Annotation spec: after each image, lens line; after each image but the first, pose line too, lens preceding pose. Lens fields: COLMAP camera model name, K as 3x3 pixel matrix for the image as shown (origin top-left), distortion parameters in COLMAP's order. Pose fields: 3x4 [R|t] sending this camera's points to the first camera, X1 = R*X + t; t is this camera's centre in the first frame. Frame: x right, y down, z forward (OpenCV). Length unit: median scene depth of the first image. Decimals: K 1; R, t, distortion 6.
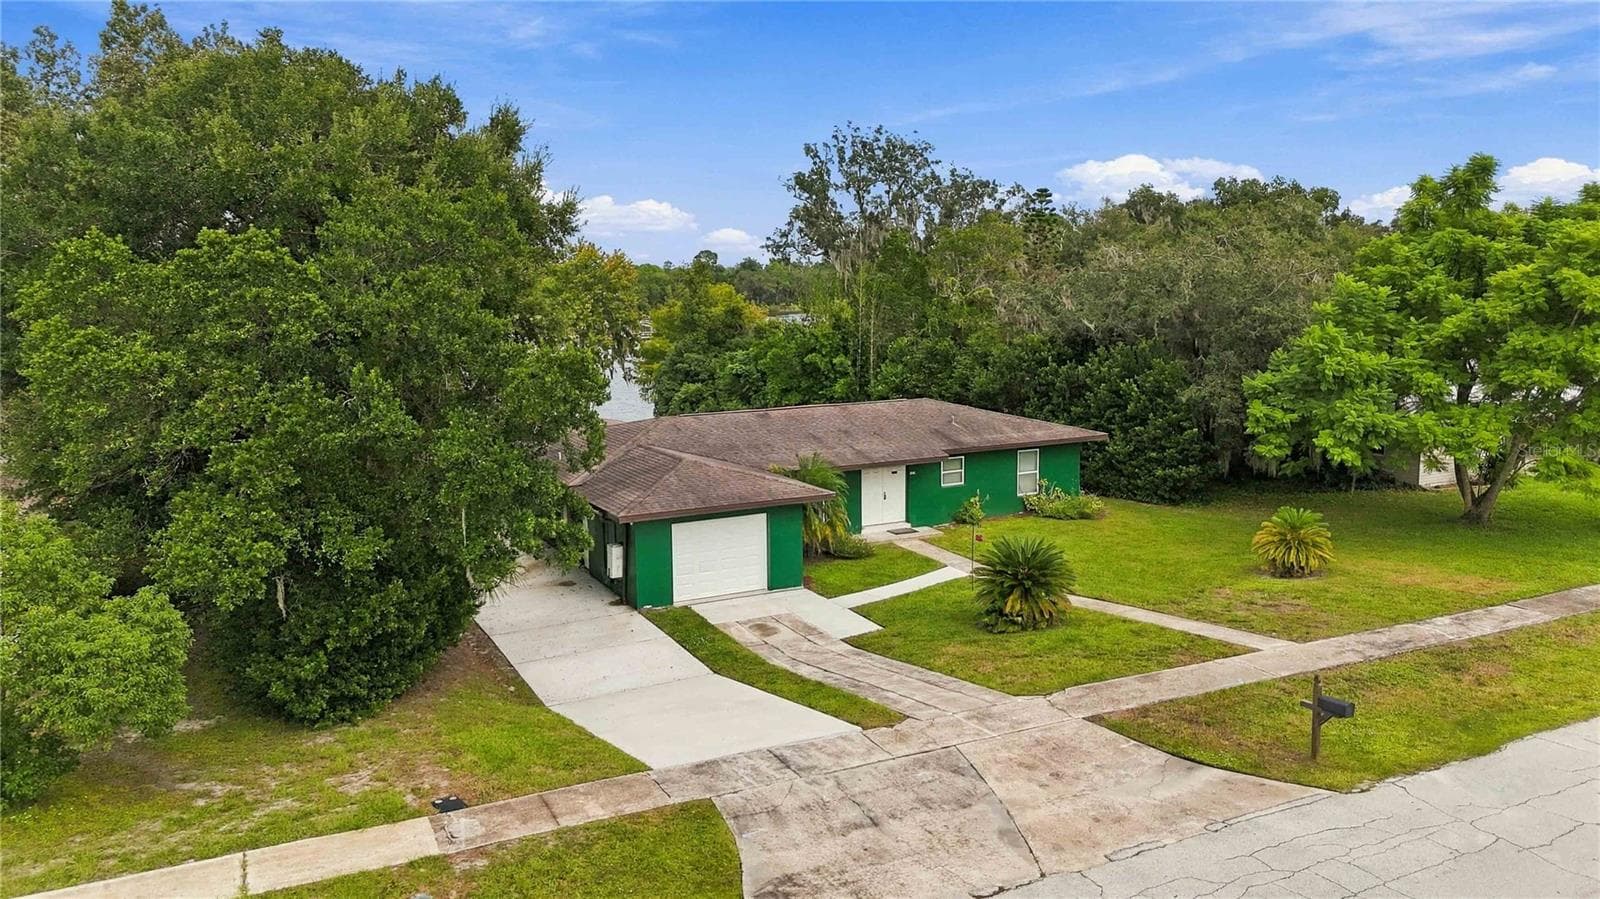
lens RADIAL K [[1175.8, 0, 800.0], [0, 1175.8, 449.5], [0, 0, 1]] dist [0.071410, -0.076764]
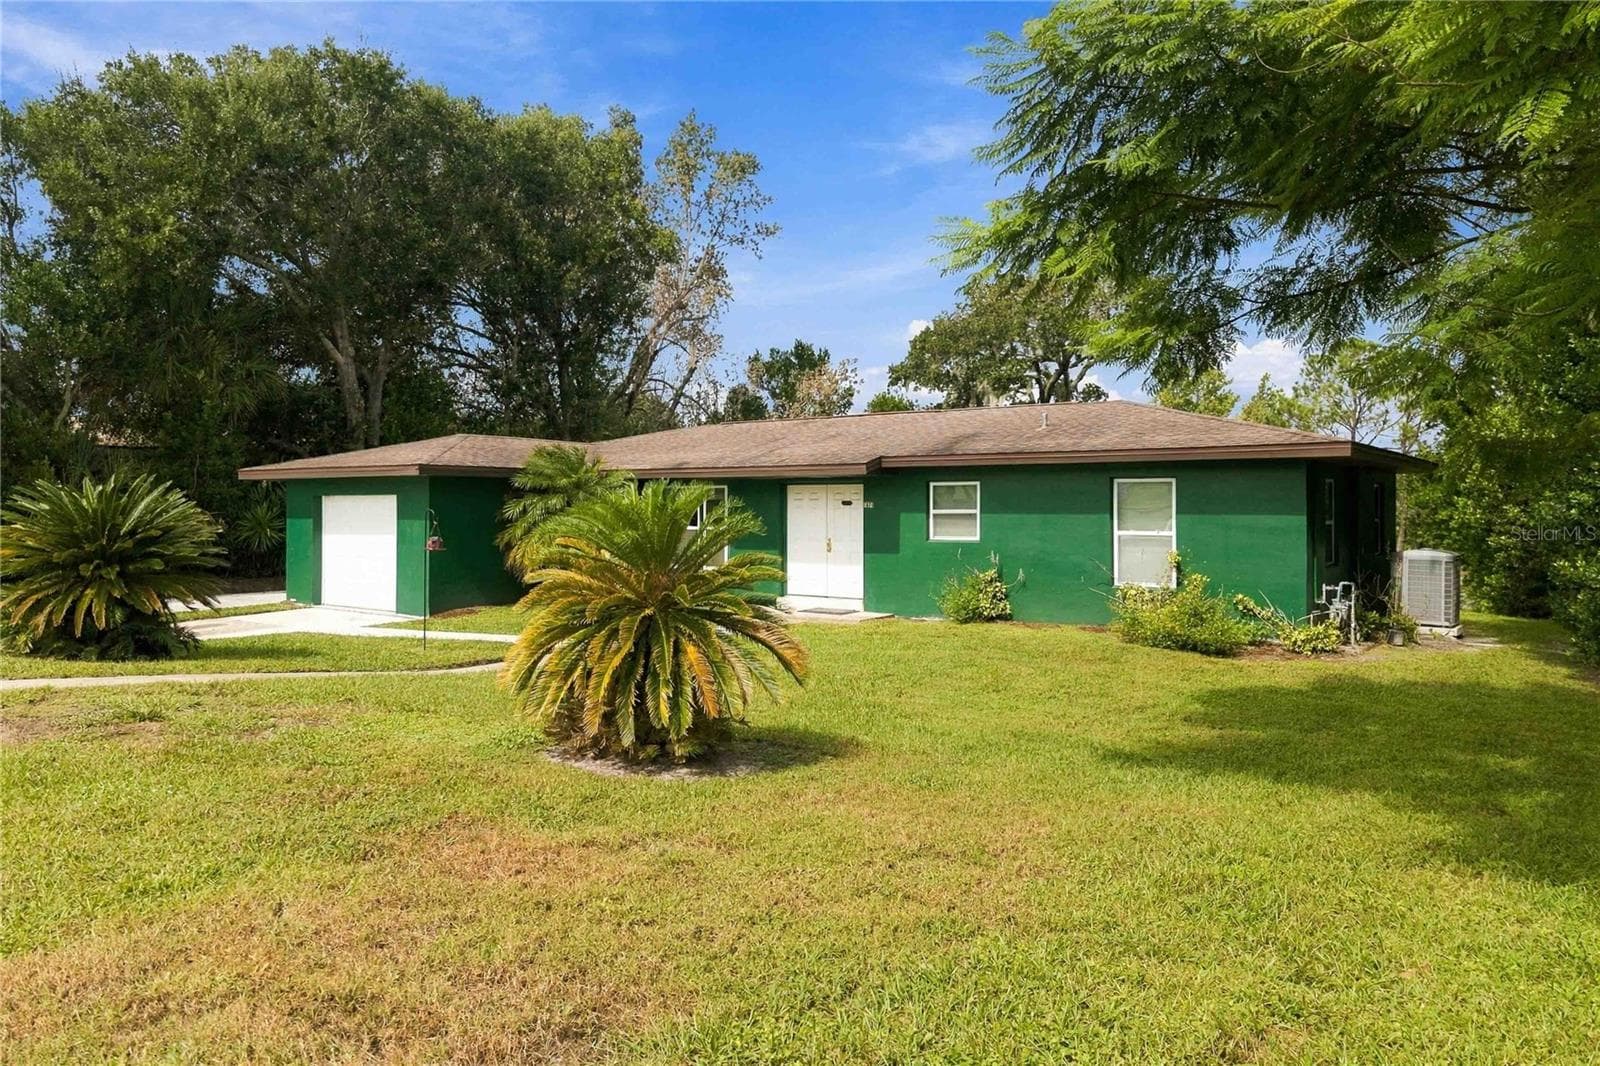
lens RADIAL K [[1093.1, 0, 800.8], [0, 1093.1, 485.6], [0, 0, 1]] dist [-0.016776, 0.001500]
pose [[0.450358, -0.004169, -0.892838, 0.664747], [-0.138186, 0.987614, -0.074314, 0.066409], [0.882090, 0.156846, 0.444204, 0.971722]]
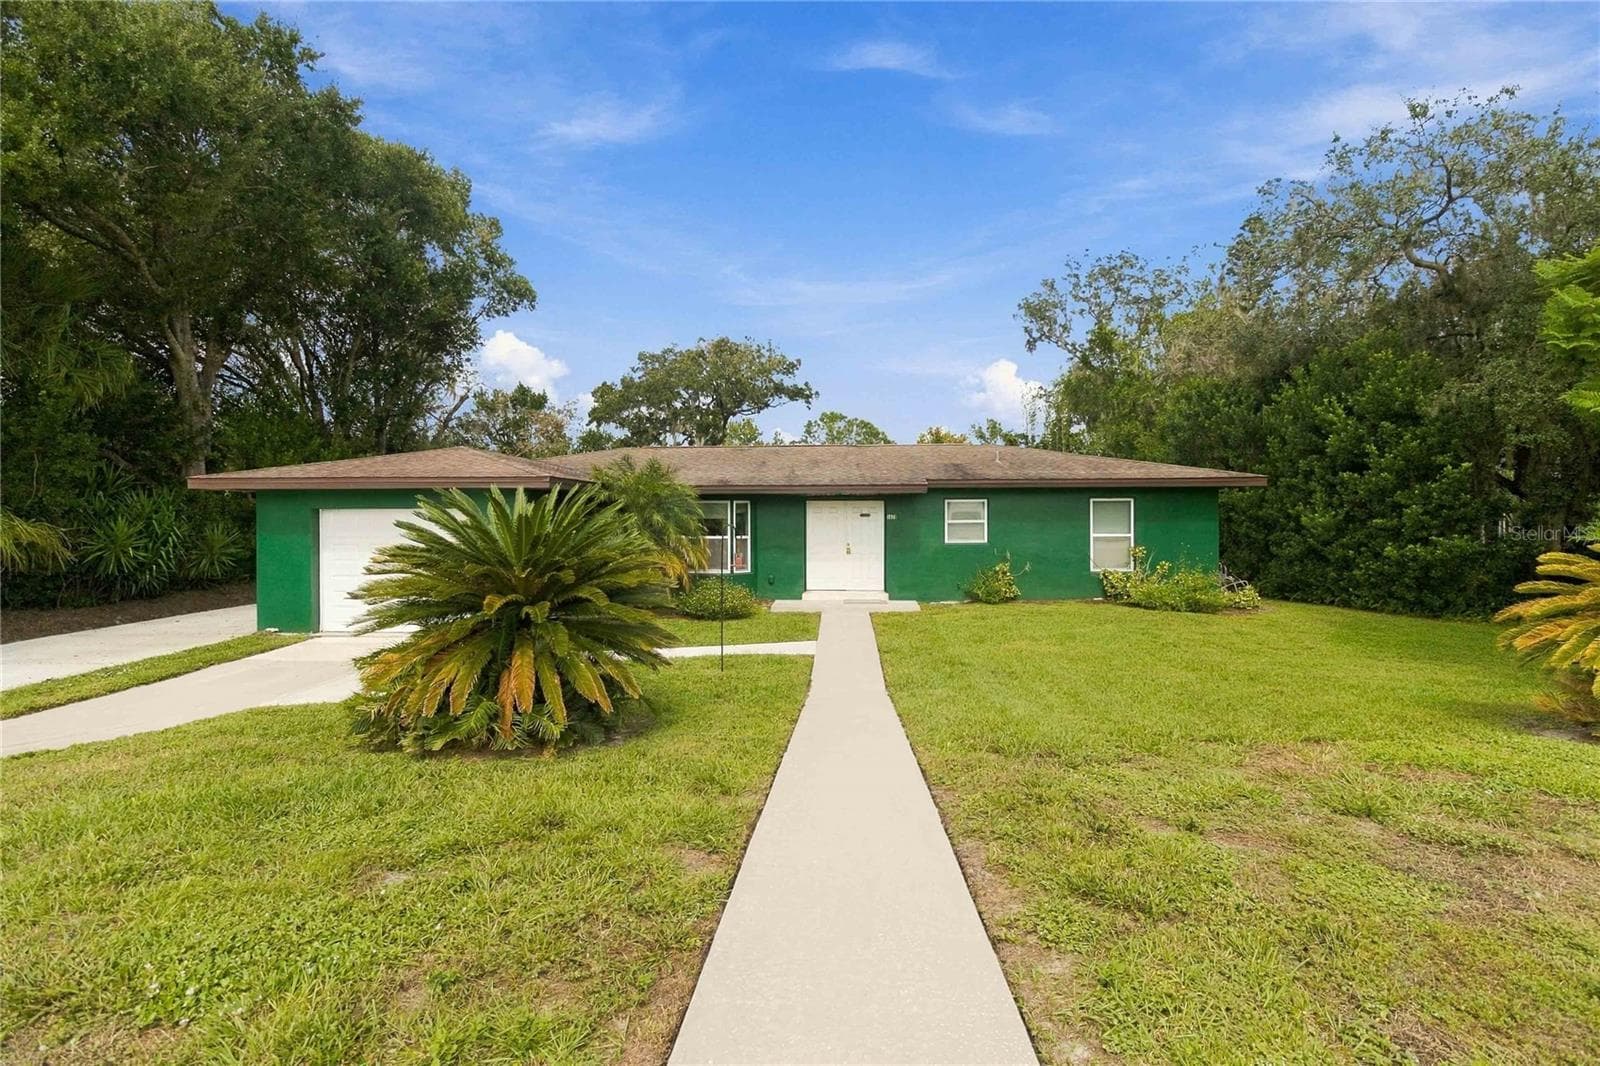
lens RADIAL K [[746.0, 0, 798.2], [0, 746.0, 513.0], [0, 0, 1]] dist [-0.006445, -0.000266]
pose [[0.857228, 0.007405, -0.514883, 0.345272], [-0.082969, 0.988818, -0.123913, 0.095947], [0.508208, 0.148941, 0.848258, 0.788430]]
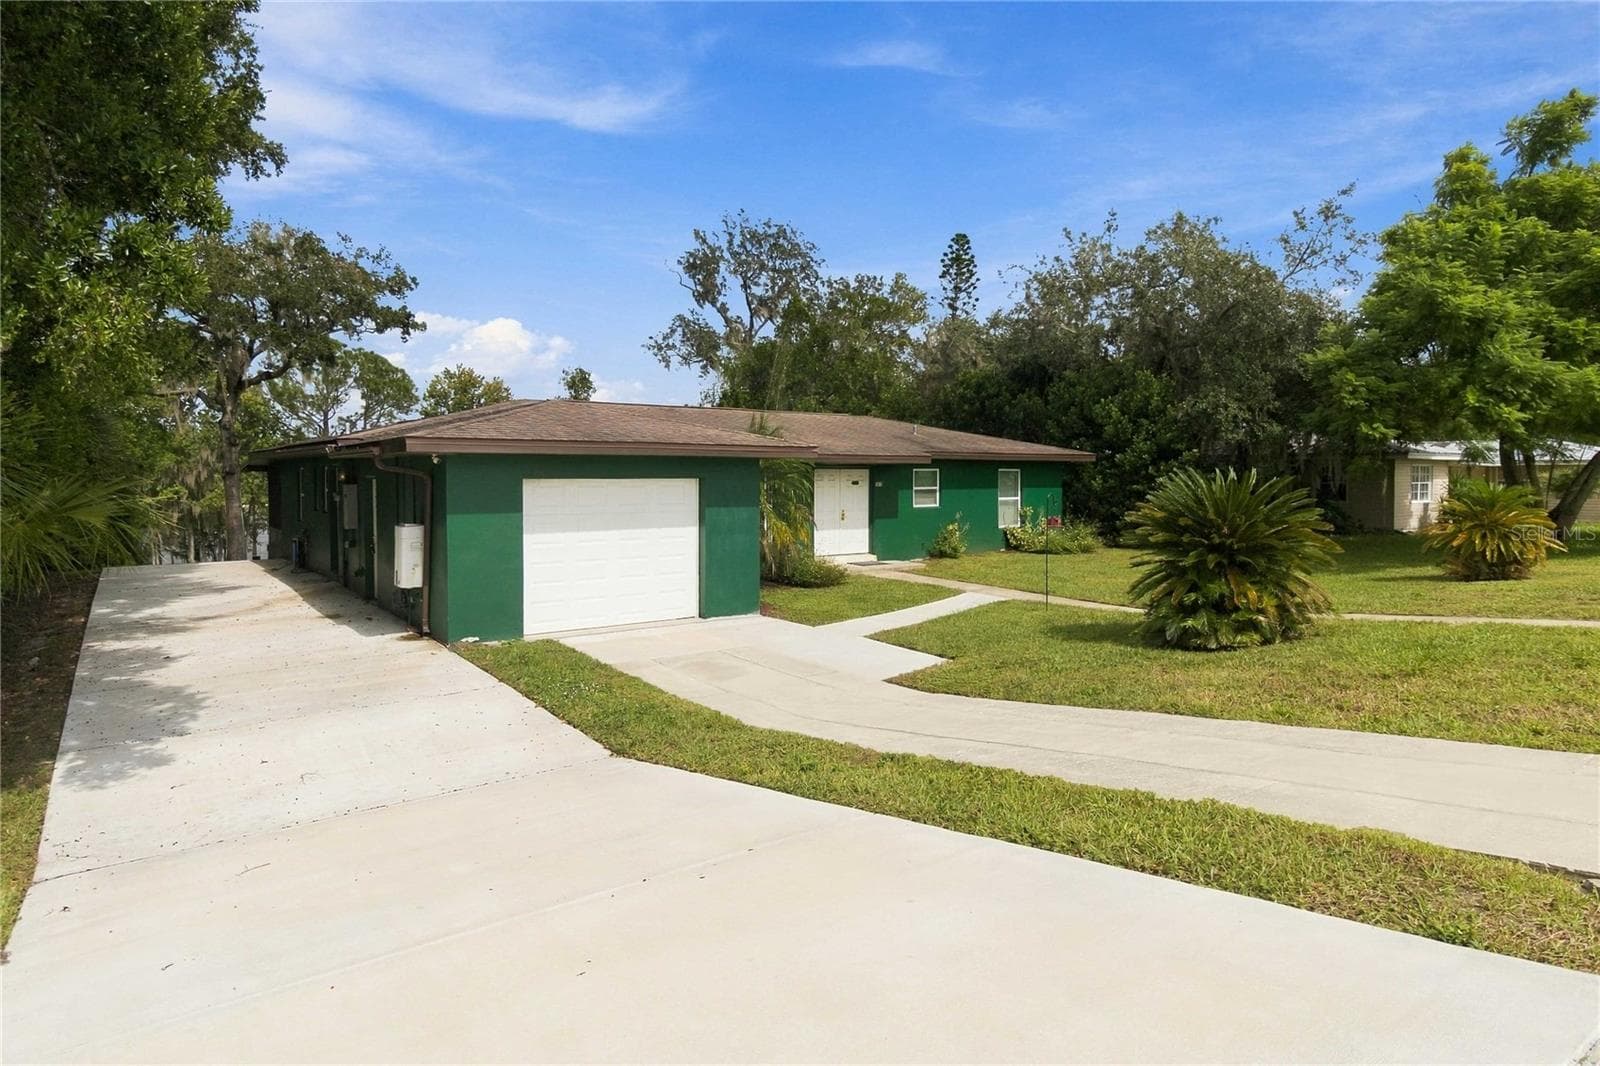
lens RADIAL K [[901.3, 0, 818.3], [0, 901.3, 478.4], [0, 0, 1]] dist [0.004183, 0.000476]
pose [[0.983985, 0.013277, 0.177756, -0.052525], [0.012356, 0.989742, -0.142327, 0.122590], [-0.177822, 0.142245, 0.973728, 0.593713]]
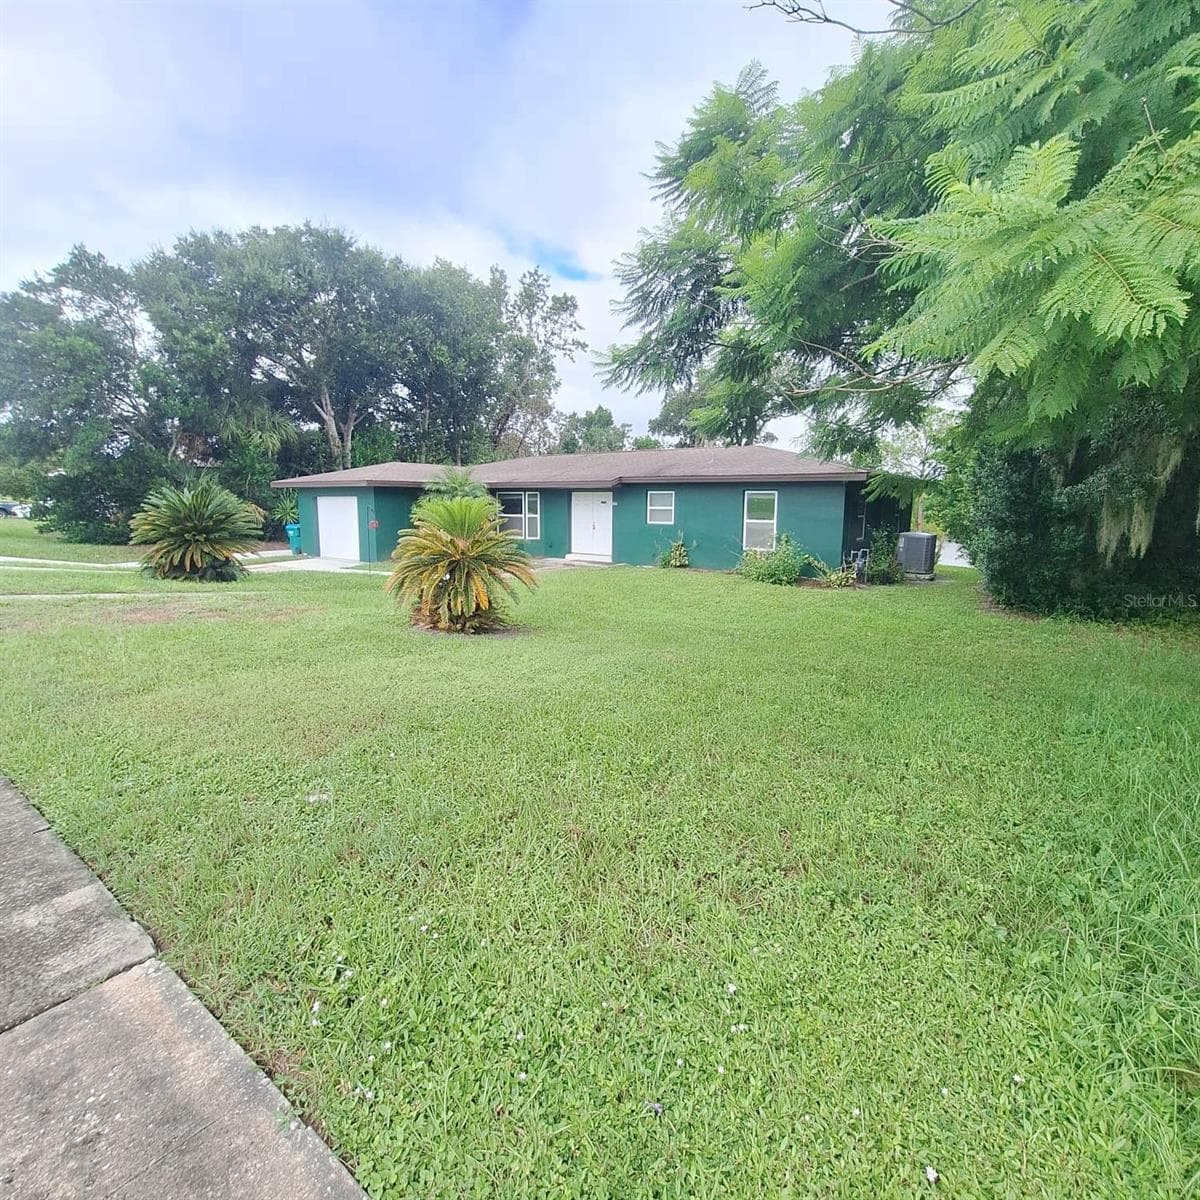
lens RADIAL K [[633.2, 0, 600.0], [0, 633.2, 600.0], [0, 0, 1]] dist [-0.021338, 0.000626]
pose [[0.431284, 0.152601, -0.889217, 0.713534], [-0.147478, 0.984260, 0.097382, 0.061903], [0.890081, 0.089140, 0.447001, 0.988529]]
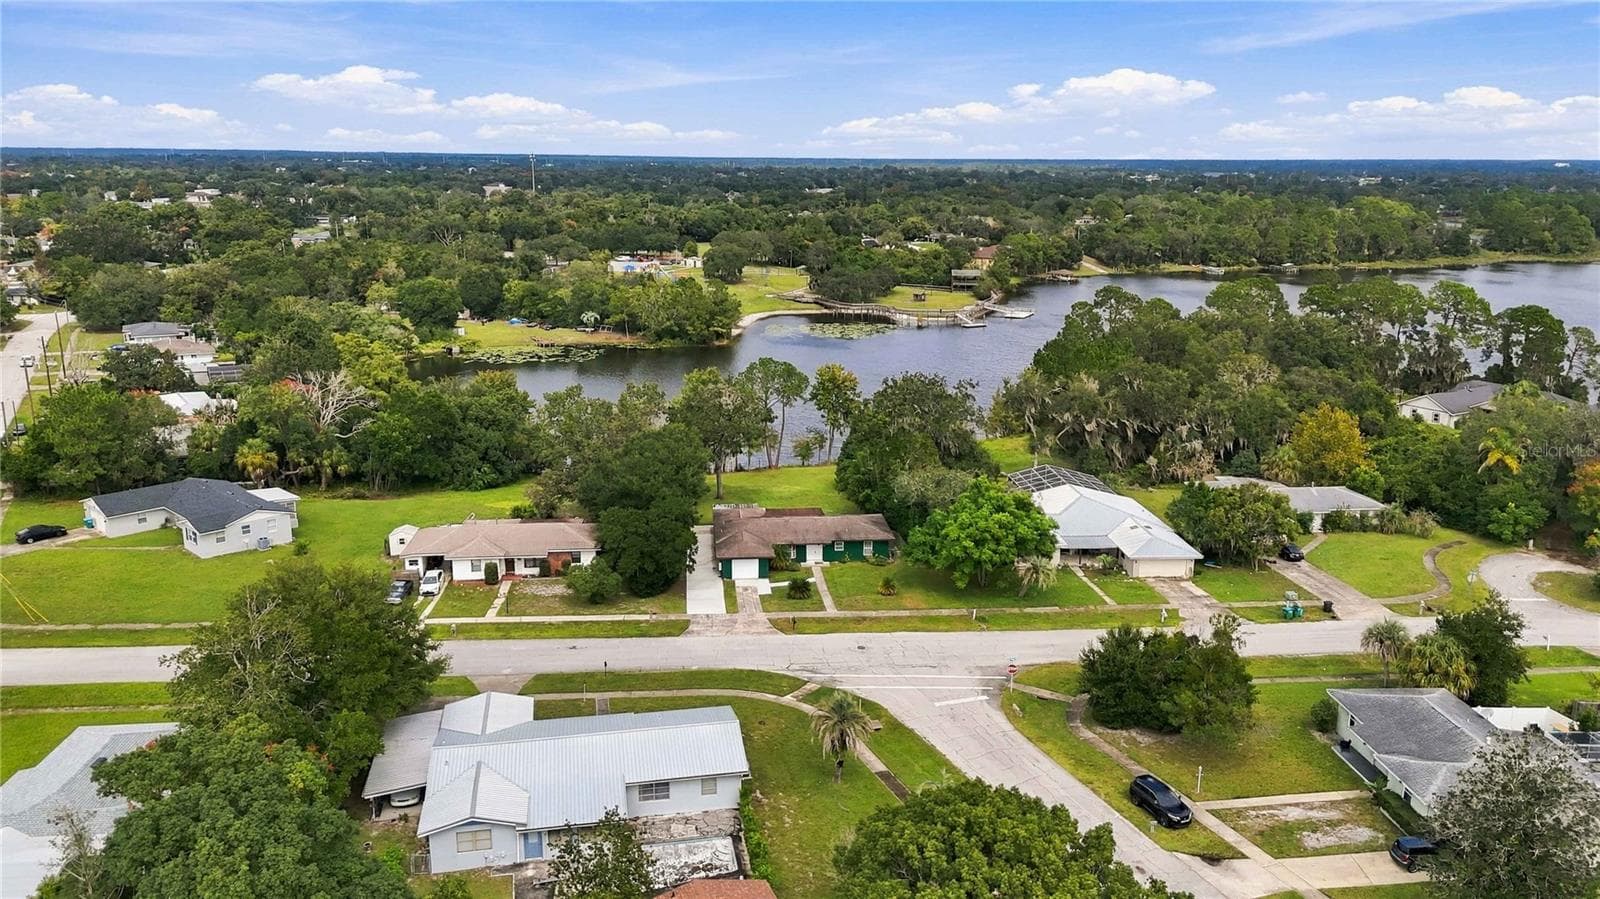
lens RADIAL K [[1175.8, 0, 800.0], [0, 1175.8, 449.5], [0, 0, 1]] dist [0.071410, -0.076764]
pose [[0.926642, 0.106293, -0.360607, 1.527112], [-0.072208, 0.991660, 0.106753, -0.762895], [0.368946, -0.072883, 0.926589, -2.633589]]
